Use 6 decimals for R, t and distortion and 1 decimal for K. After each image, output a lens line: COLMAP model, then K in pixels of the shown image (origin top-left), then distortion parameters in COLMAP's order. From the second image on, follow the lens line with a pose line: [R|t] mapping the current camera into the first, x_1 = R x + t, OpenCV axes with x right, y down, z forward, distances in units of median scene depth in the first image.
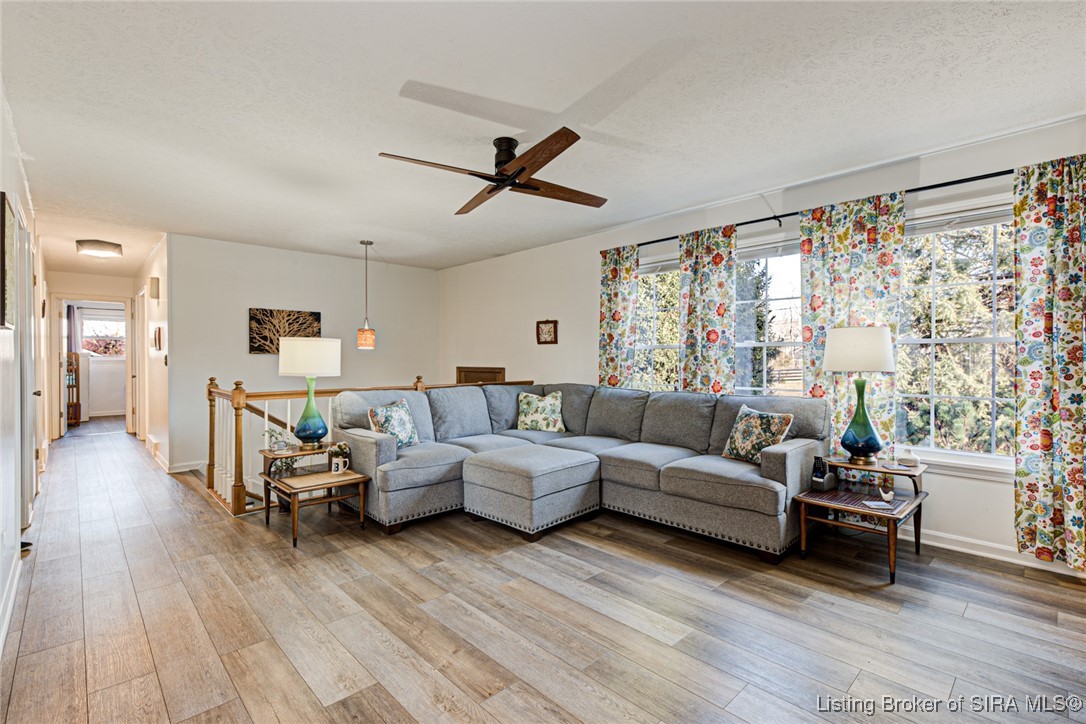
lens RADIAL K [[495.9, 0, 534.0], [0, 495.9, 360.4], [0, 0, 1]] dist [0.012811, 0.000652]
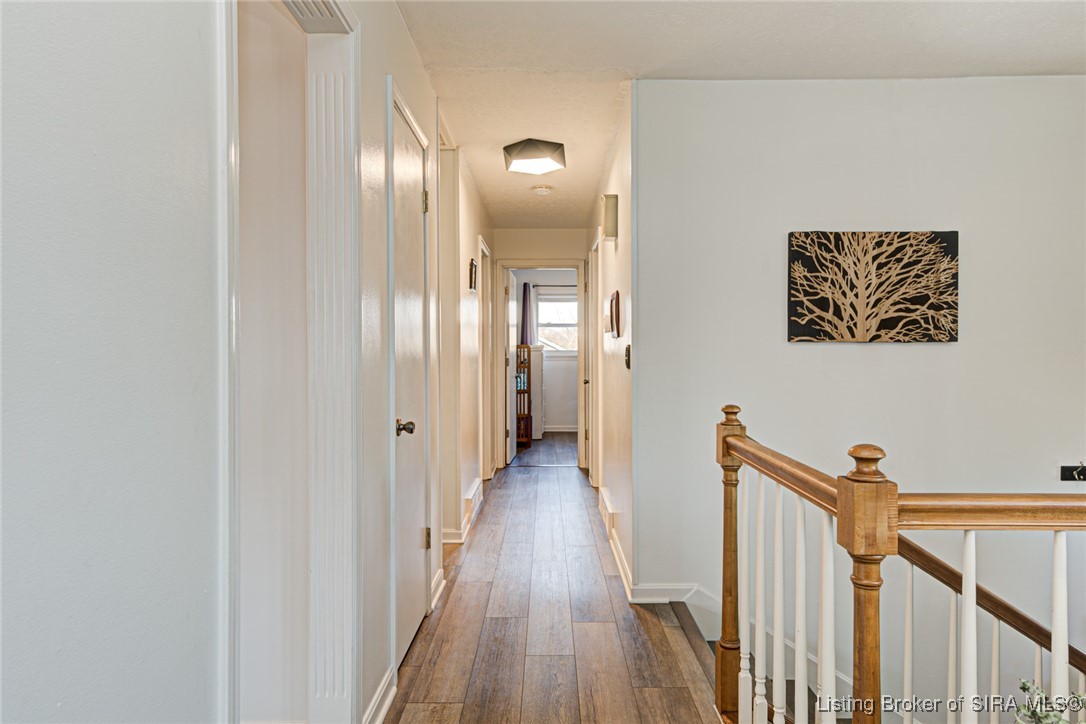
lens RADIAL K [[740.3, 0, 541.1], [0, 740.3, 360.8], [0, 0, 1]] dist [0.008973, 0.001920]
pose [[0.732666, 0.007968, -0.680542, -0.287475], [-0.004605, 0.999967, 0.006749, -0.000874], [0.680573, -0.001811, 0.732678, 0.386337]]
